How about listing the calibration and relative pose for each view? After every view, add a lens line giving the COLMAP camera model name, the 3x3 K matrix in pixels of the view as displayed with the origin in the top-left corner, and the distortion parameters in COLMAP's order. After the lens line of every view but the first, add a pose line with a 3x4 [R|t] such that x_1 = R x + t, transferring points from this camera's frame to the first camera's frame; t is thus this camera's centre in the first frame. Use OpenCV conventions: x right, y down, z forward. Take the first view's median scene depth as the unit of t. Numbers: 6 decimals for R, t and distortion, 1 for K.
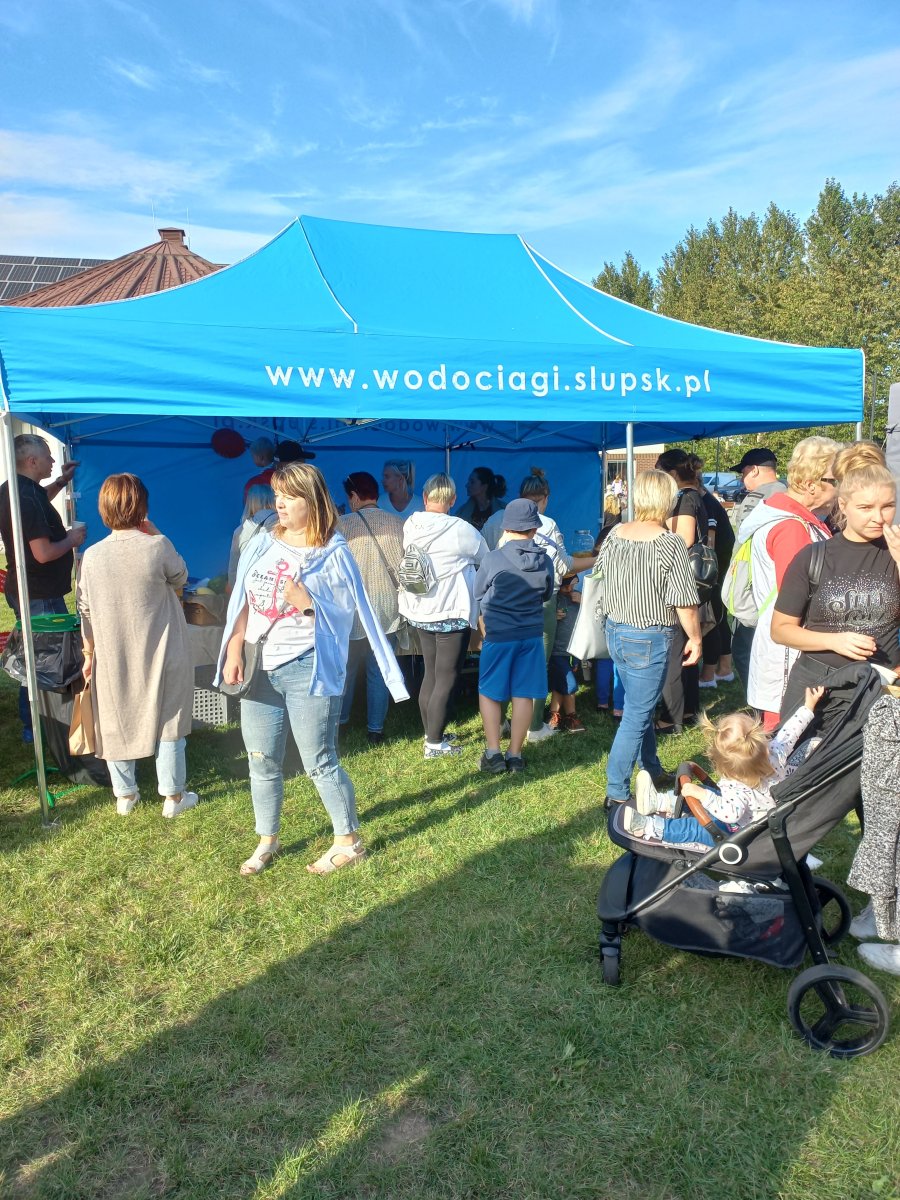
lens RADIAL K [[865.6, 0, 450.0], [0, 865.6, 600.0], [0, 0, 1]] dist [0.078504, -0.083990]
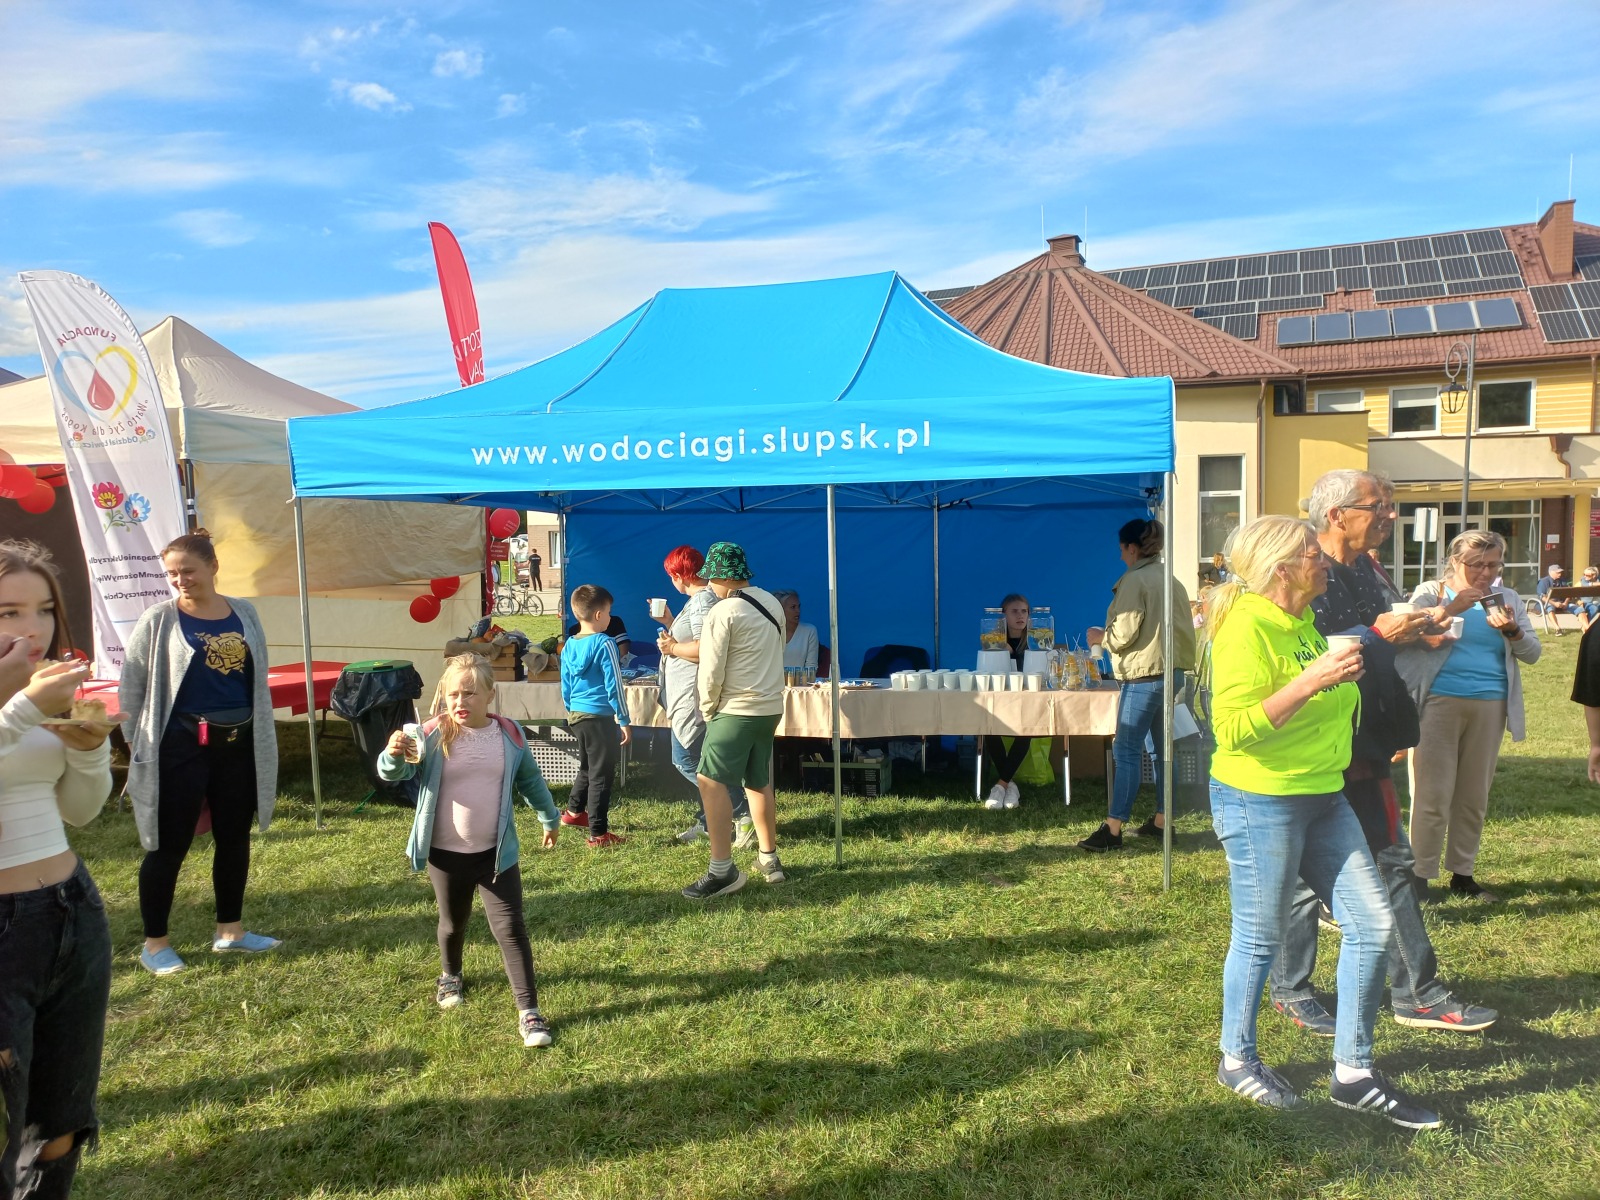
lens RADIAL K [[1154.2, 0, 800.0], [0, 1154.2, 600.0], [0, 0, 1]] dist [0.078504, -0.083990]
pose [[0.812385, 0.030528, -0.582322, 0.967762], [-0.078396, 0.995280, -0.057192, -0.019526], [0.577827, 0.092114, 0.810944, 0.042773]]
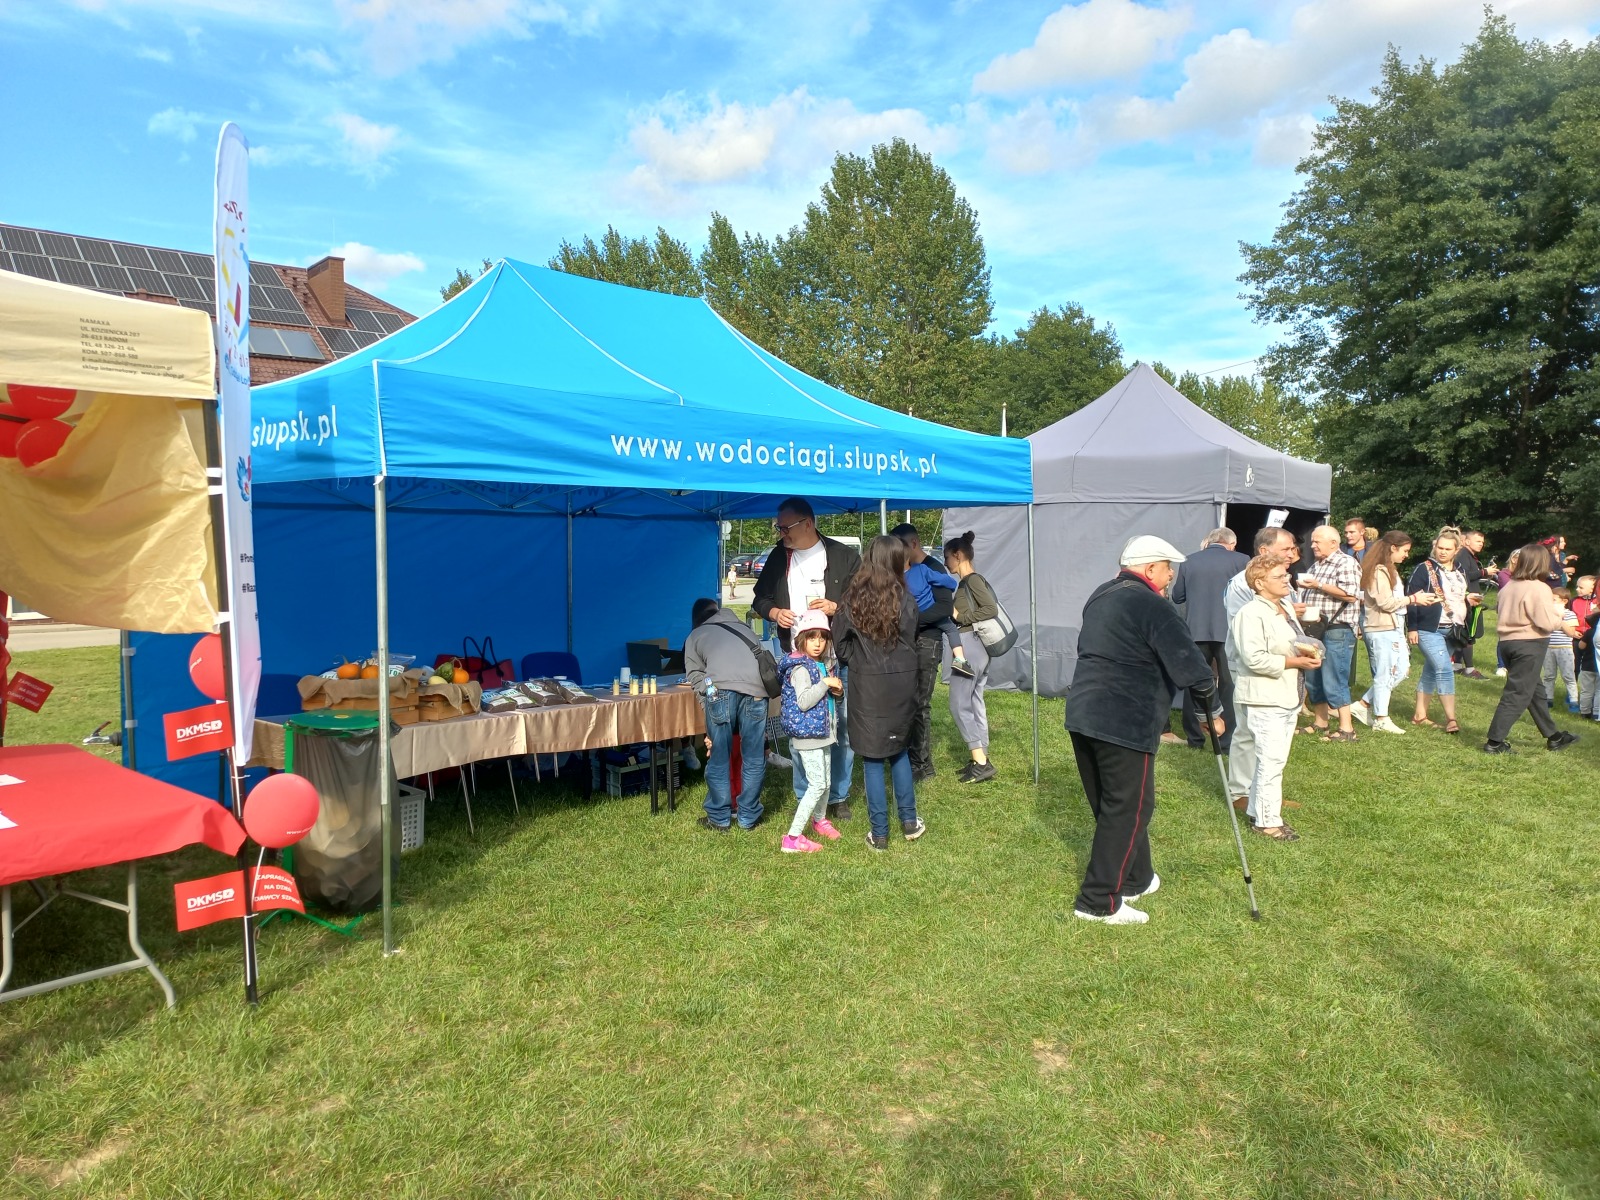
lens RADIAL K [[1154.2, 0, 800.0], [0, 1154.2, 600.0], [0, 0, 1]] dist [0.078504, -0.083990]
pose [[0.886153, -0.014189, 0.463176, -0.594074], [0.057506, 0.995172, -0.079535, 0.026513], [-0.459811, 0.097116, 0.882690, -0.201224]]
